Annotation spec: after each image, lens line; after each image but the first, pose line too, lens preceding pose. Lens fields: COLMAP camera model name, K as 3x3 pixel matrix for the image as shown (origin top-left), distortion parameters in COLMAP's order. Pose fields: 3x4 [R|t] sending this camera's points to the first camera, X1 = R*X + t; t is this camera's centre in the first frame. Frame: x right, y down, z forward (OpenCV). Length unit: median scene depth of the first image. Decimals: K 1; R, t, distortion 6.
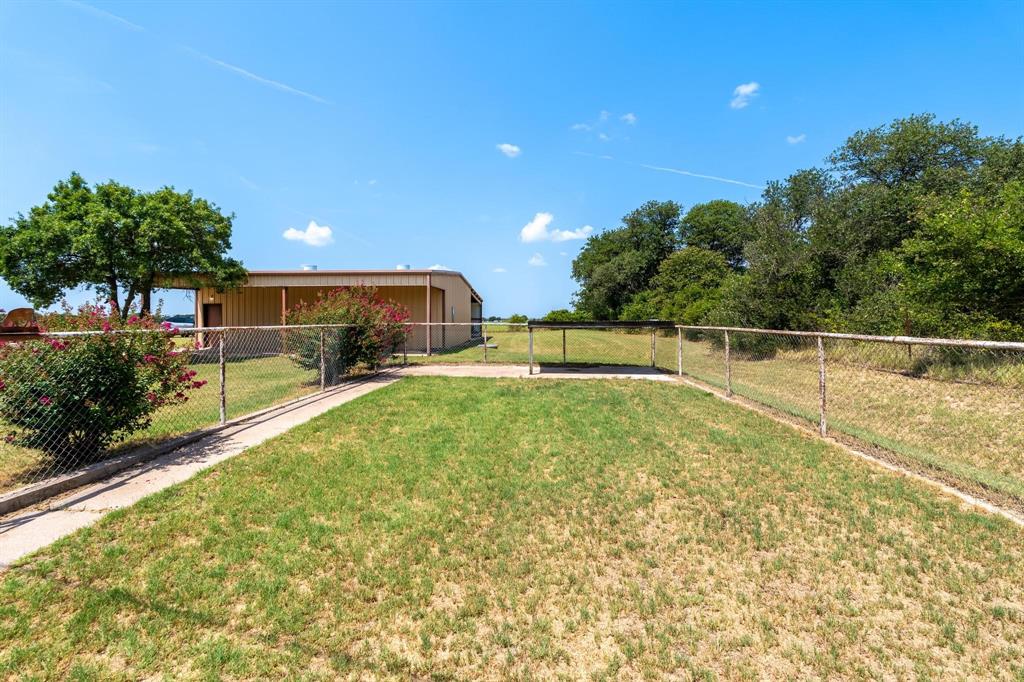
lens RADIAL K [[475.6, 0, 512.0], [0, 475.6, 341.0], [0, 0, 1]] dist [-0.000320, -0.000009]
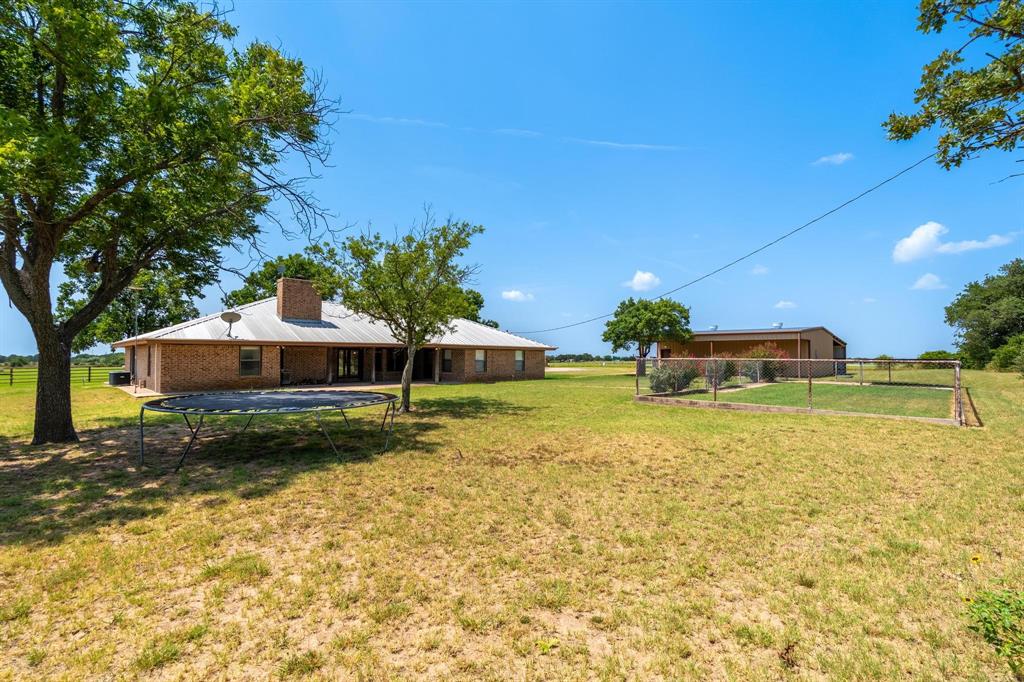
lens RADIAL K [[432.7, 0, 512.0], [0, 432.7, 341.0], [0, 0, 1]] dist [-0.013635, -0.000170]
pose [[0.731838, -0.019086, -0.681211, 0.074809], [-0.040004, 0.996681, -0.070902, 0.027448], [0.680303, 0.079140, 0.728646, -0.503645]]
